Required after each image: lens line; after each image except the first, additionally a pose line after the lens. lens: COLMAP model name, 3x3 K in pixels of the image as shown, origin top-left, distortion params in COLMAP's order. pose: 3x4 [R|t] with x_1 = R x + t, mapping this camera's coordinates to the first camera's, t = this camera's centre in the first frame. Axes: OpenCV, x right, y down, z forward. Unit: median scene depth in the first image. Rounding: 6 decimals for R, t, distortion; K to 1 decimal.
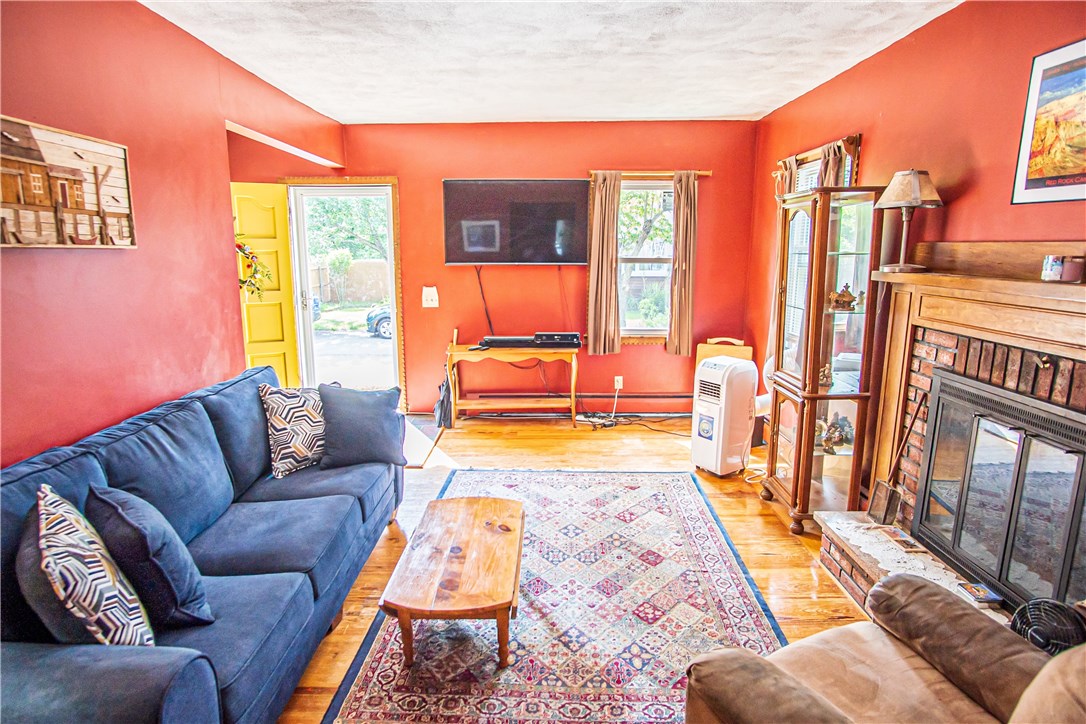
lens RADIAL K [[576.1, 0, 543.0], [0, 576.1, 362.0], [0, 0, 1]] dist [-0.024540, -0.000446]
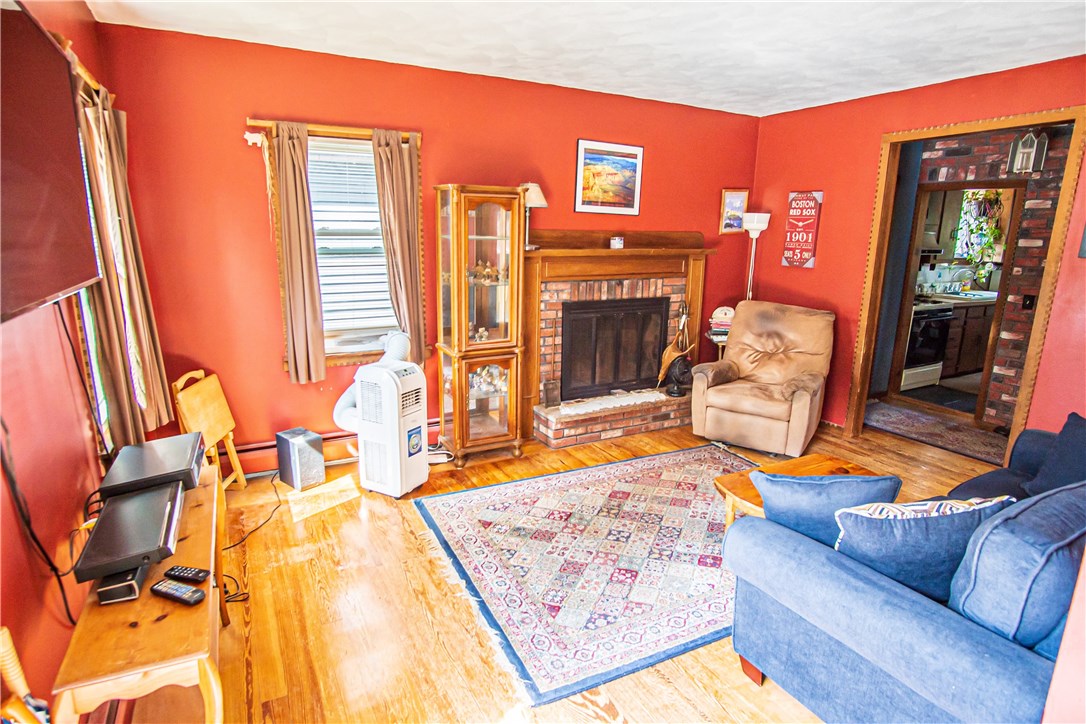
lens RADIAL K [[576.1, 0, 543.0], [0, 576.1, 362.0], [0, 0, 1]] dist [-0.024540, -0.000446]
pose [[-0.480616, -0.200355, 0.853736, -0.973937], [0.154576, 0.938951, 0.307372, -0.434949], [-0.863200, 0.279695, -0.420305, 2.161201]]
